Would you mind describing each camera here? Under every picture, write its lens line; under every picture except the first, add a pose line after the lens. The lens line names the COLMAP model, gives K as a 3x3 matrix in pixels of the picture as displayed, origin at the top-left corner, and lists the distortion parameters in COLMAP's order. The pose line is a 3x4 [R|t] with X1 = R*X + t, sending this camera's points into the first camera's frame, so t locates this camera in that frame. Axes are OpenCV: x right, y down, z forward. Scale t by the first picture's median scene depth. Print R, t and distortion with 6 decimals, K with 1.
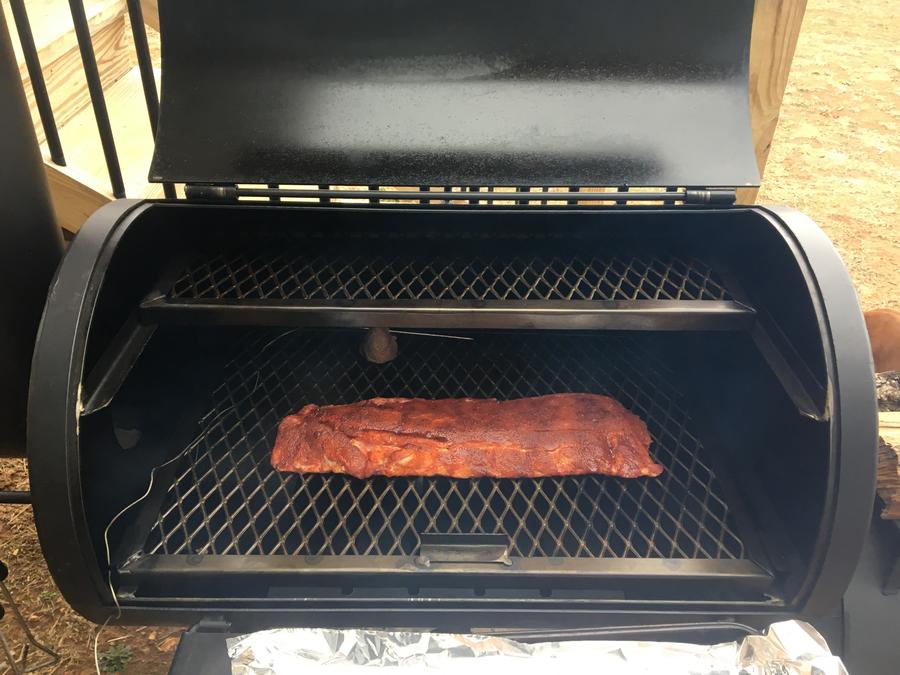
lens RADIAL K [[755.5, 0, 443.5], [0, 755.5, 334.1], [0, 0, 1]] dist [0.089371, -0.152559]
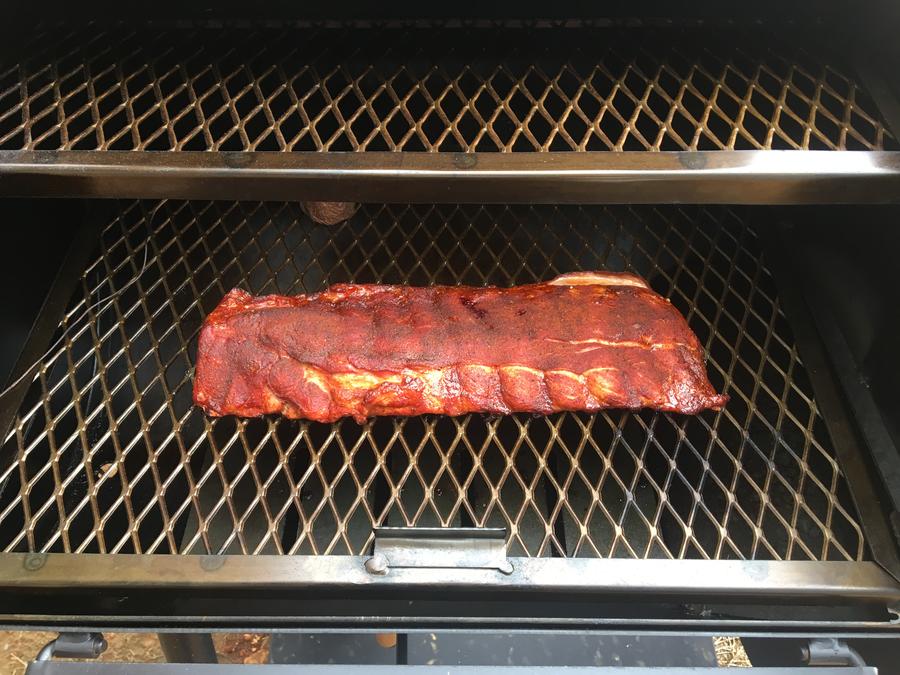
lens RADIAL K [[755.5, 0, 443.5], [0, 755.5, 334.1], [0, 0, 1]] dist [0.089371, -0.152559]
pose [[0.999903, -0.000503, -0.013895, 0.036595], [0.004442, 0.958532, 0.284949, -0.077550], [0.013176, -0.284983, 0.958442, 0.391291]]
